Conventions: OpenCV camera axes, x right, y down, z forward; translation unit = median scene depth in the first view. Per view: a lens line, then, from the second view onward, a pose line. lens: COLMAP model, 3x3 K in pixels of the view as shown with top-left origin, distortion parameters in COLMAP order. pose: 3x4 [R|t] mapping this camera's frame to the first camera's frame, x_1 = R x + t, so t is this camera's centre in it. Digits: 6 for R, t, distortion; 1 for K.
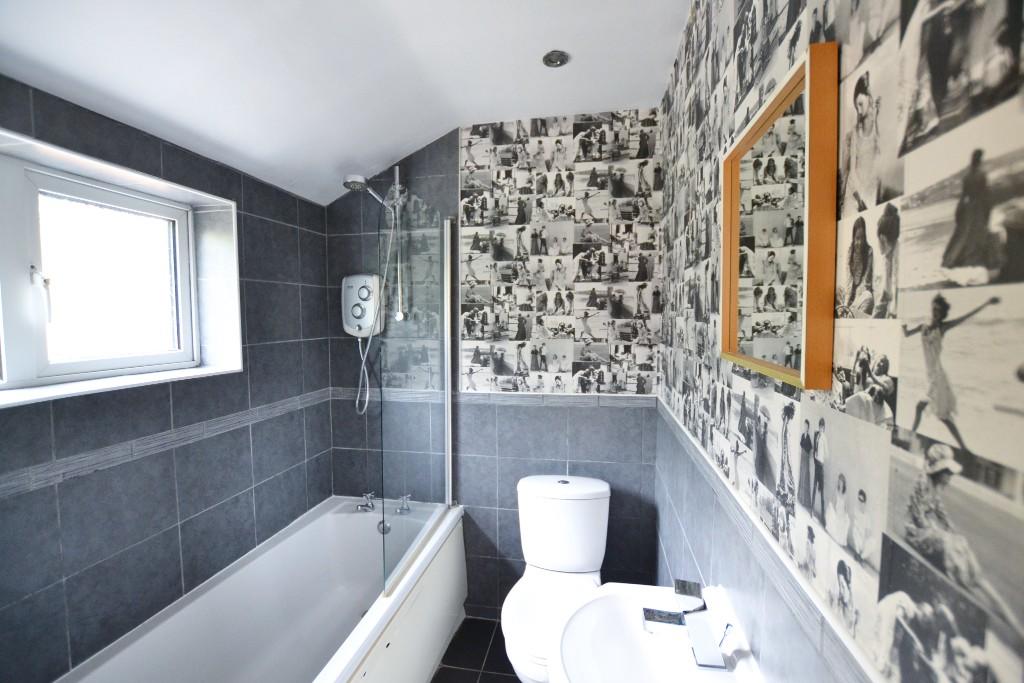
lens RADIAL K [[454.9, 0, 512.1], [0, 454.9, 341.8], [0, 0, 1]] dist [0.004477, 0.000715]
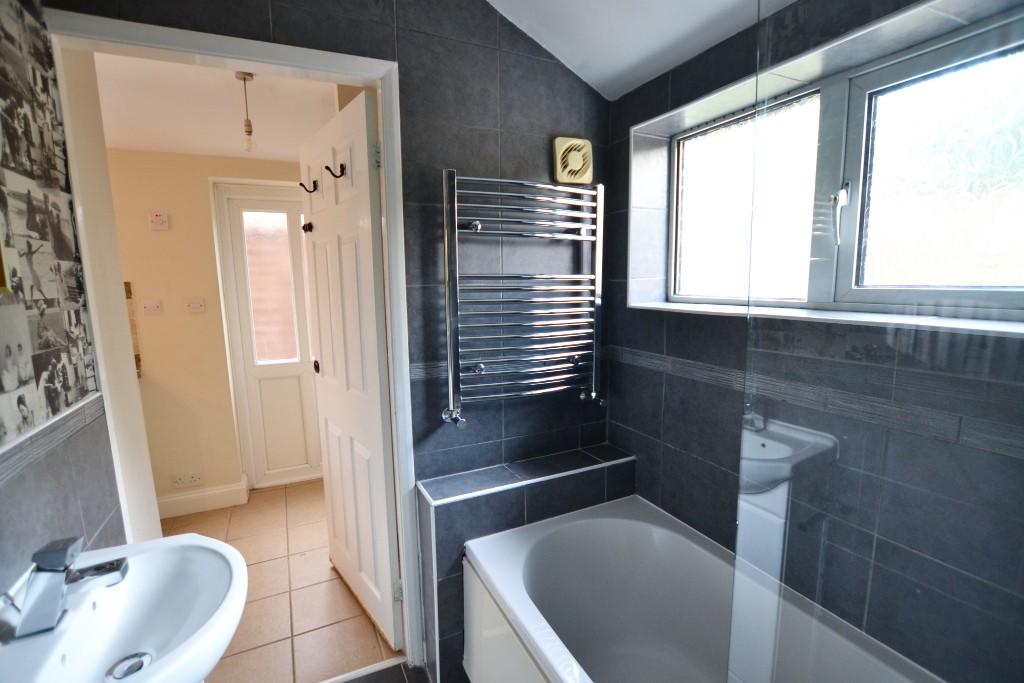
lens RADIAL K [[454.9, 0, 510.1], [0, 454.9, 343.1], [0, 0, 1]] dist [0.004477, 0.000715]
pose [[-0.803629, 0.103373, -0.586084, 0.338251], [-0.008078, 0.982813, 0.184425, -0.031914], [0.595076, 0.152943, -0.788982, 4.482439]]
